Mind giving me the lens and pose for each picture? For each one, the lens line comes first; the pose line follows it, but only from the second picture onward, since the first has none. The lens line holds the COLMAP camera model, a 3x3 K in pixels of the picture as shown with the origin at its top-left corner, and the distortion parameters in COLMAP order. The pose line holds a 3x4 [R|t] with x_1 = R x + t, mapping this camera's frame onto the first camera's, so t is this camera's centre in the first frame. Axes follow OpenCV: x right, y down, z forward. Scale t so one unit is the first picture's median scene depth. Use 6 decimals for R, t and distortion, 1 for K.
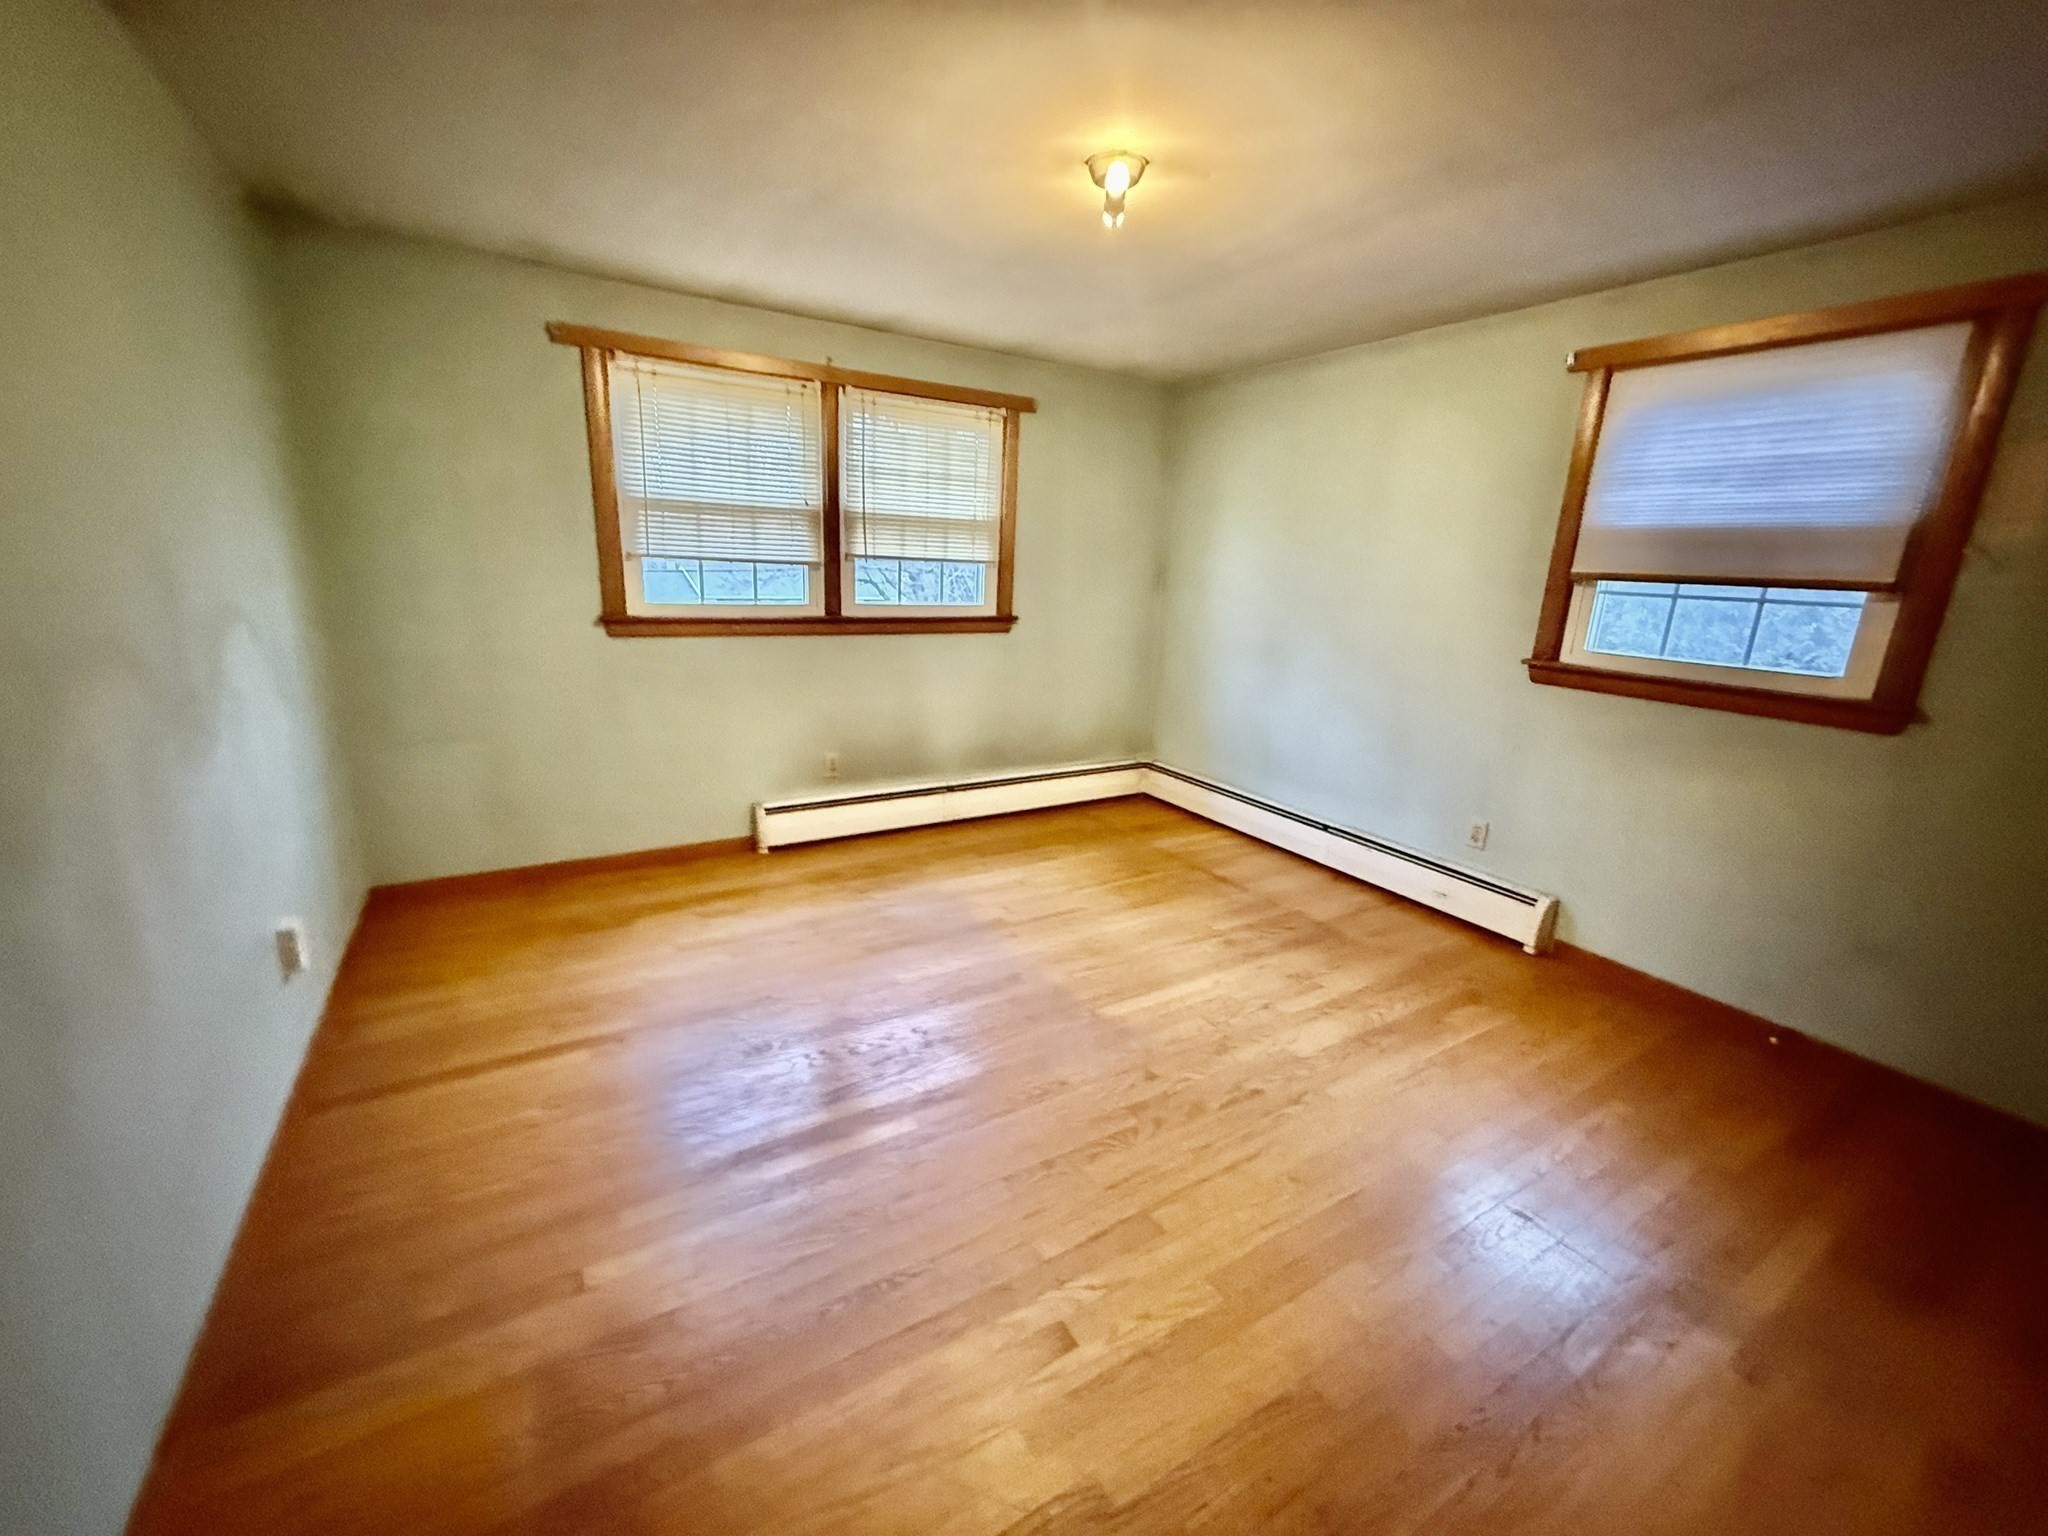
lens RADIAL K [[820.5, 0, 1041.8], [0, 820.5, 764.9], [0, 0, 1]] dist [-0.001980, -0.000485]
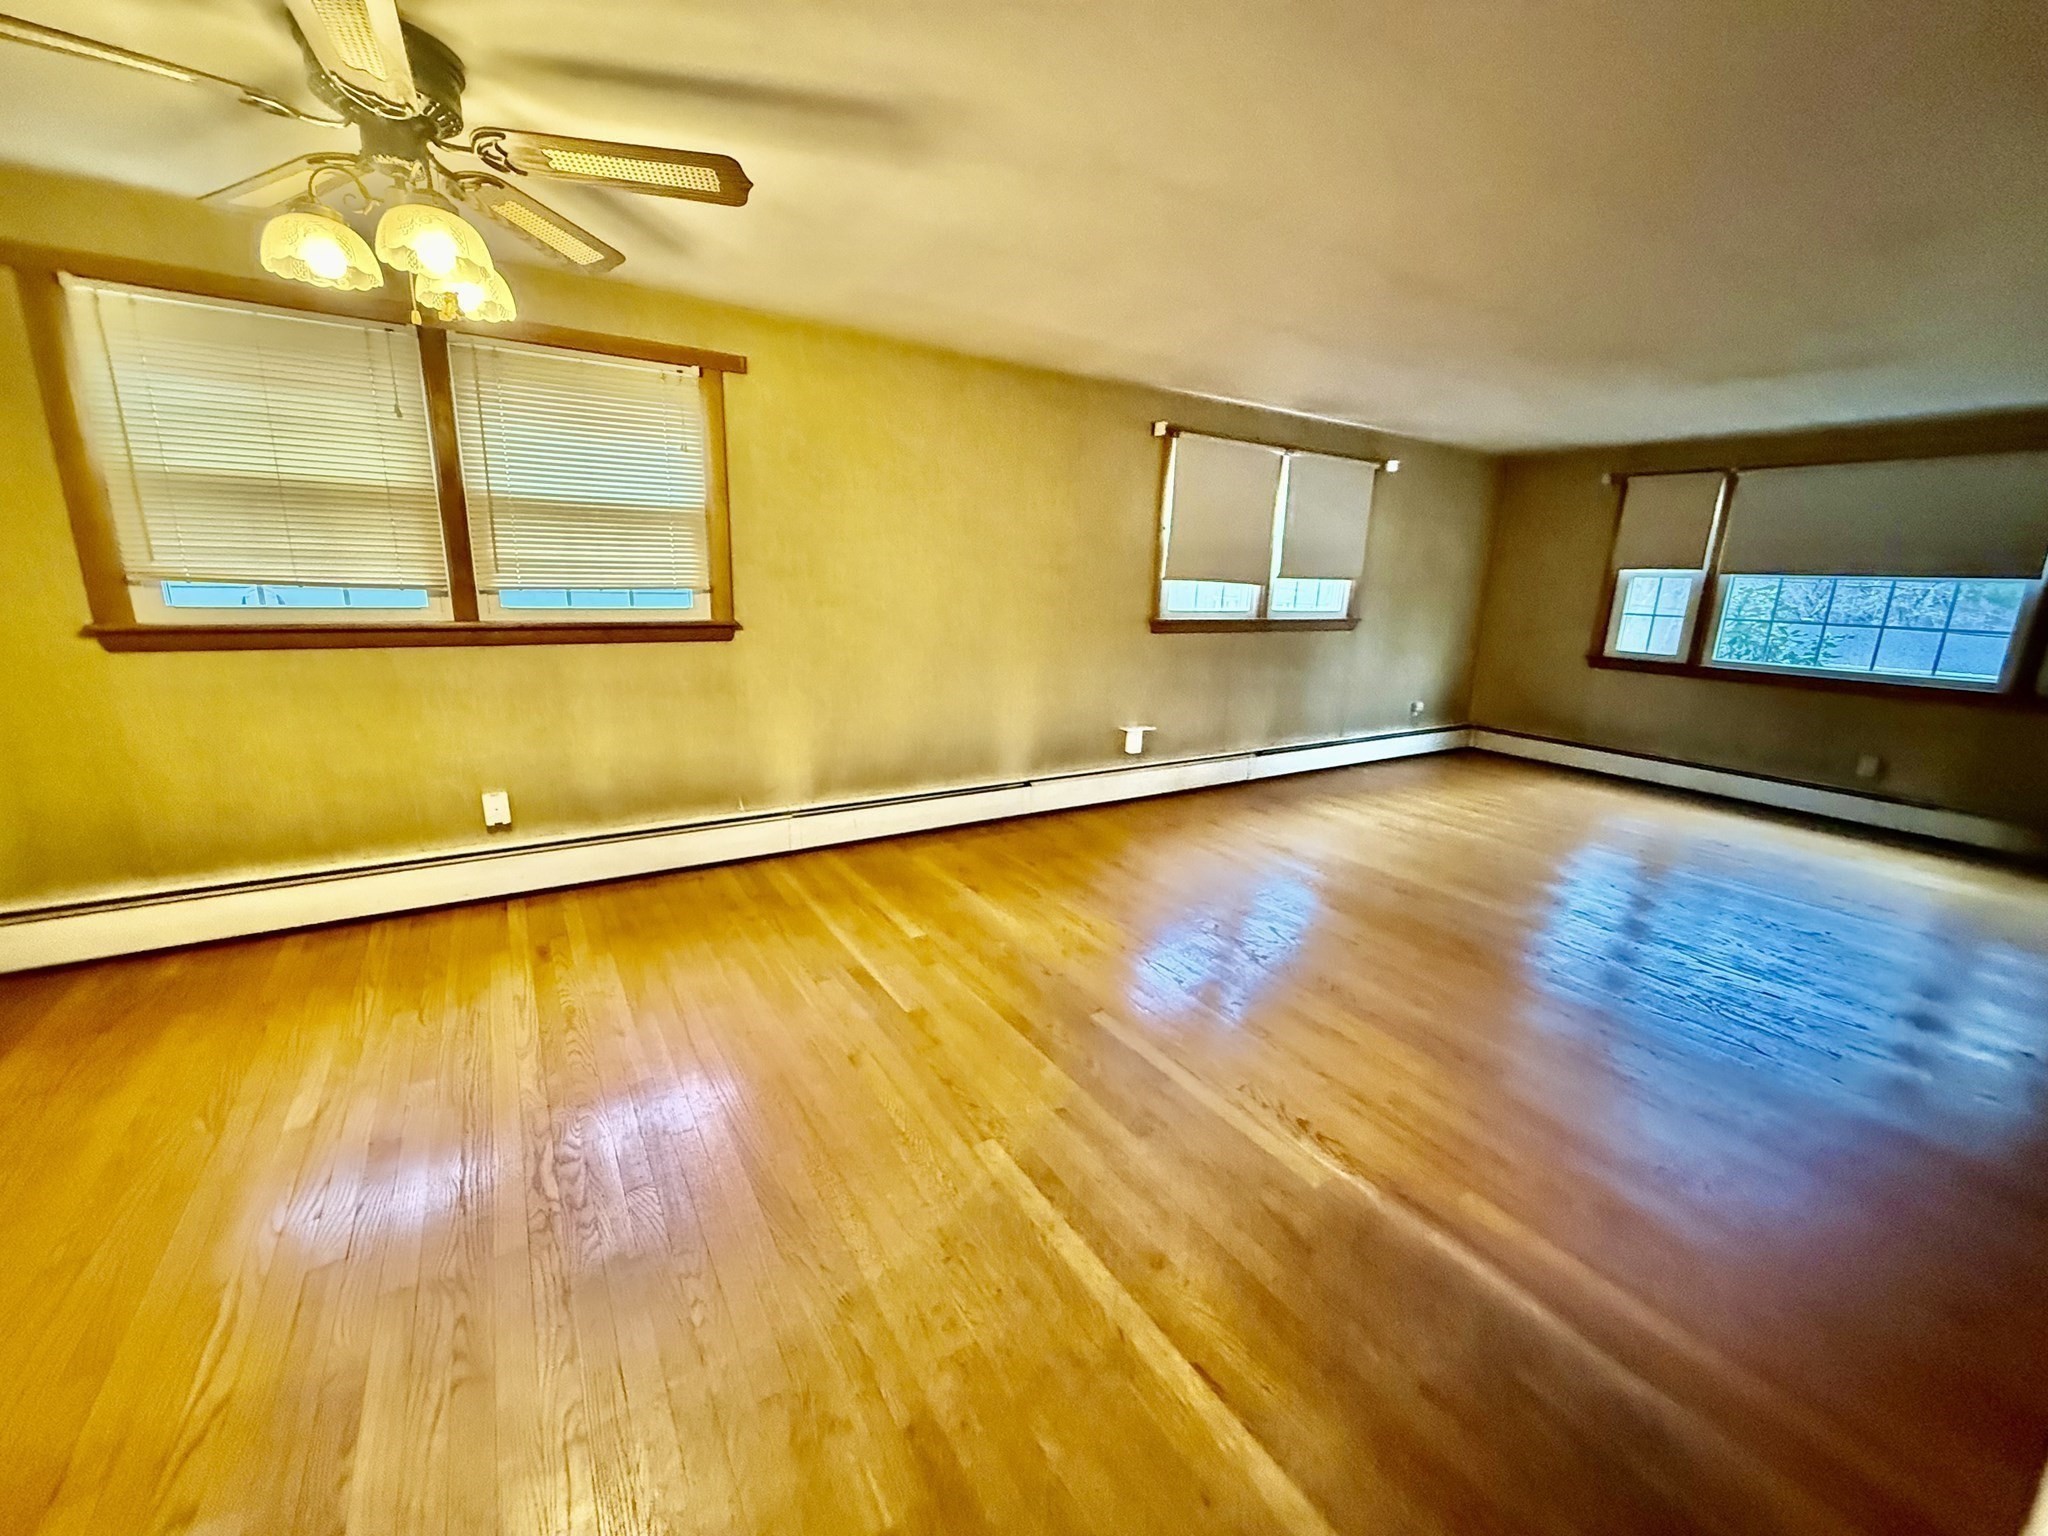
lens RADIAL K [[820.5, 0, 1037.3], [0, 820.5, 776.4], [0, 0, 1]] dist [-0.001980, -0.000485]
pose [[0.999699, -0.009960, 0.022411, 0.280238], [0.009811, 0.999929, 0.006778, -0.031579], [-0.022477, -0.006556, 0.999726, 0.184057]]
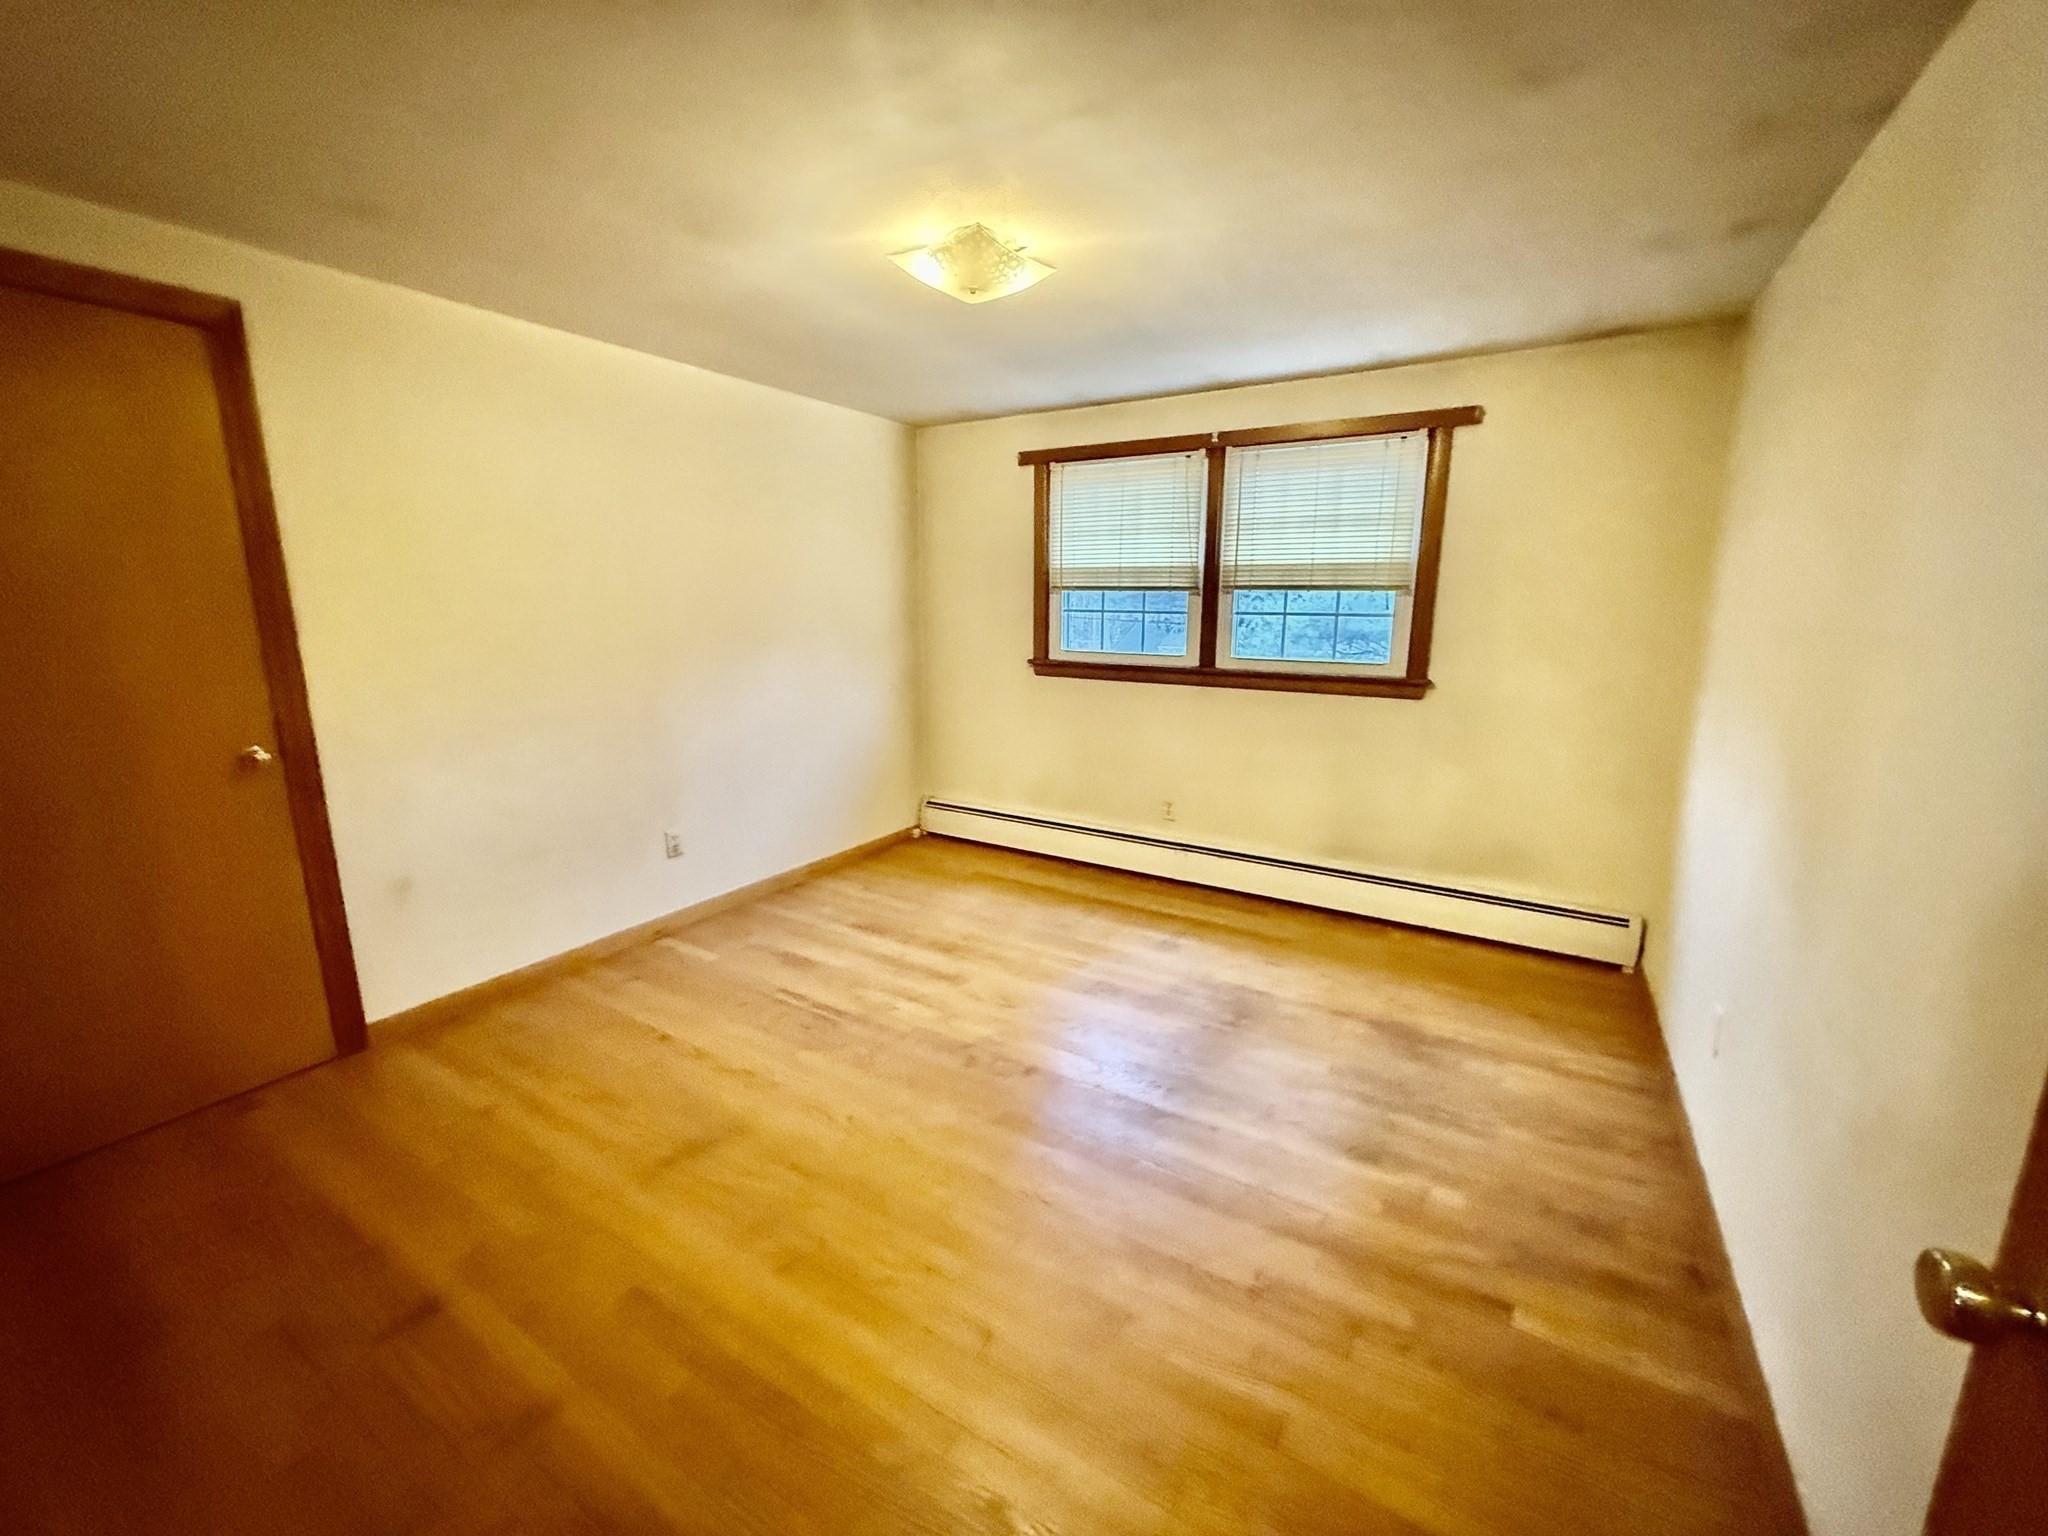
lens RADIAL K [[820.5, 0, 1043.3], [0, 820.5, 757.3], [0, 0, 1]] dist [-0.001980, -0.000485]
pose [[0.455483, 0.128593, -0.880908, 0.567925], [-0.210573, 0.976996, 0.033741, -0.062914], [0.864982, 0.170127, 0.472083, 0.352726]]
